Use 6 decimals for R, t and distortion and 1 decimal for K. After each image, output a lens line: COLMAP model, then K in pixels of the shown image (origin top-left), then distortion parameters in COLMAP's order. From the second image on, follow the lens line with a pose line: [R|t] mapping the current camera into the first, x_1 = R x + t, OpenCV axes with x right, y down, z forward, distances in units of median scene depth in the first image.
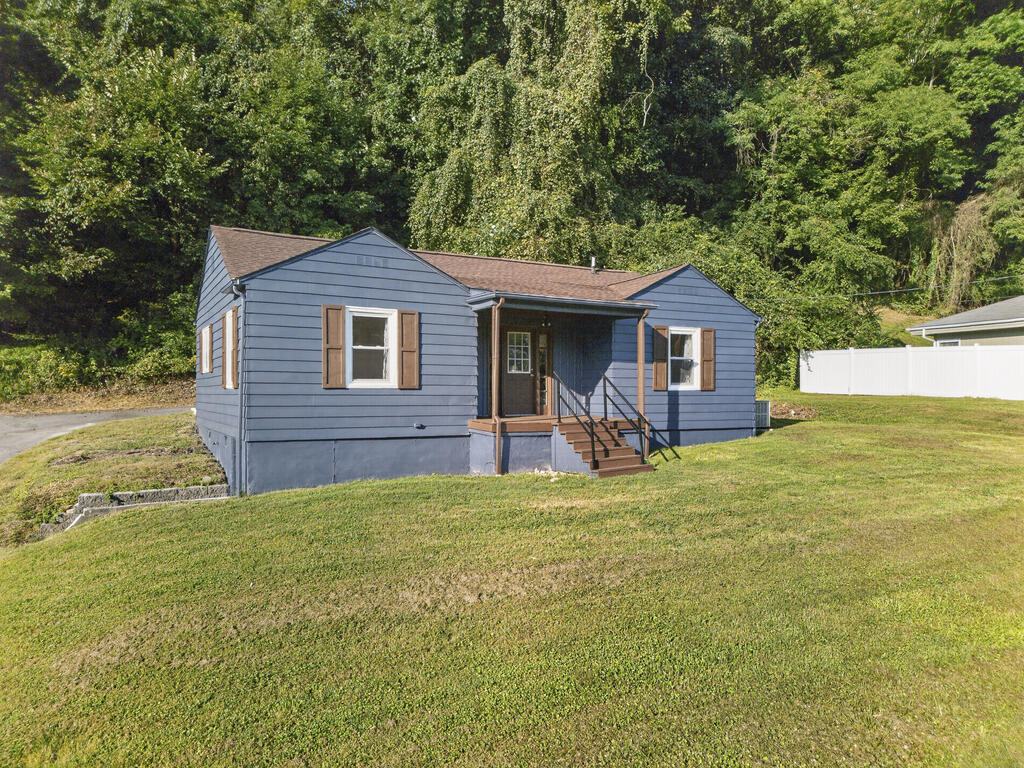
lens RADIAL K [[718.3, 0, 509.4], [0, 718.3, 396.5], [0, 0, 1]] dist [0.095648, -0.096306]
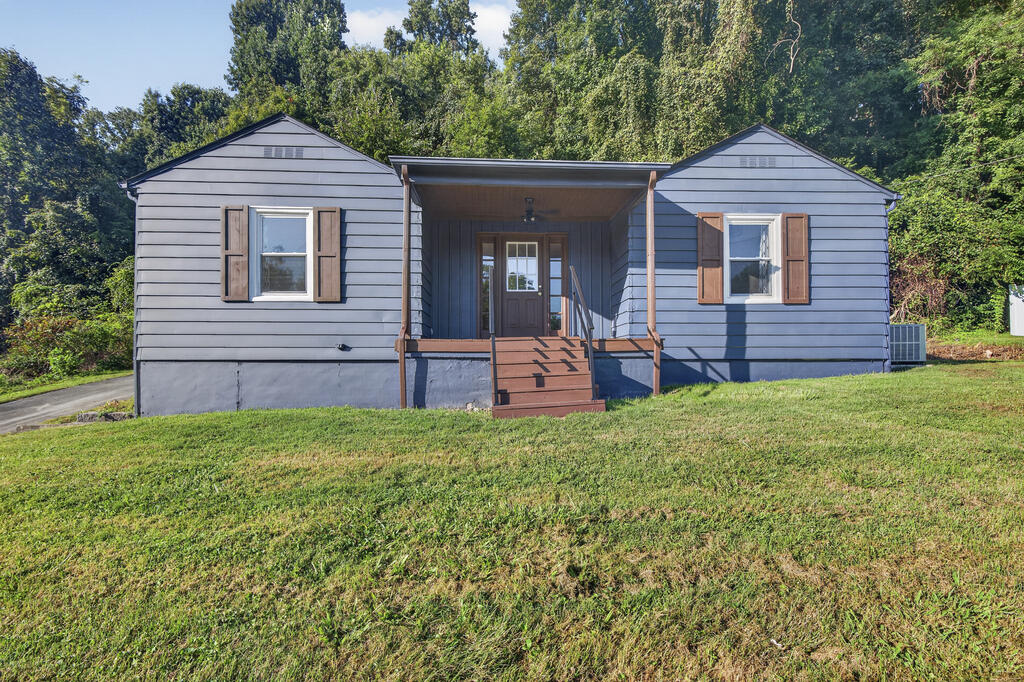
lens RADIAL K [[474.6, 0, 512.9], [0, 474.6, 360.3], [0, 0, 1]] dist [0.002421, 0.000032]
pose [[0.899482, -0.009575, -0.436853, 0.219182], [0.003108, 0.999875, -0.015515, 0.049597], [0.436947, 0.012597, 0.899399, 0.458583]]
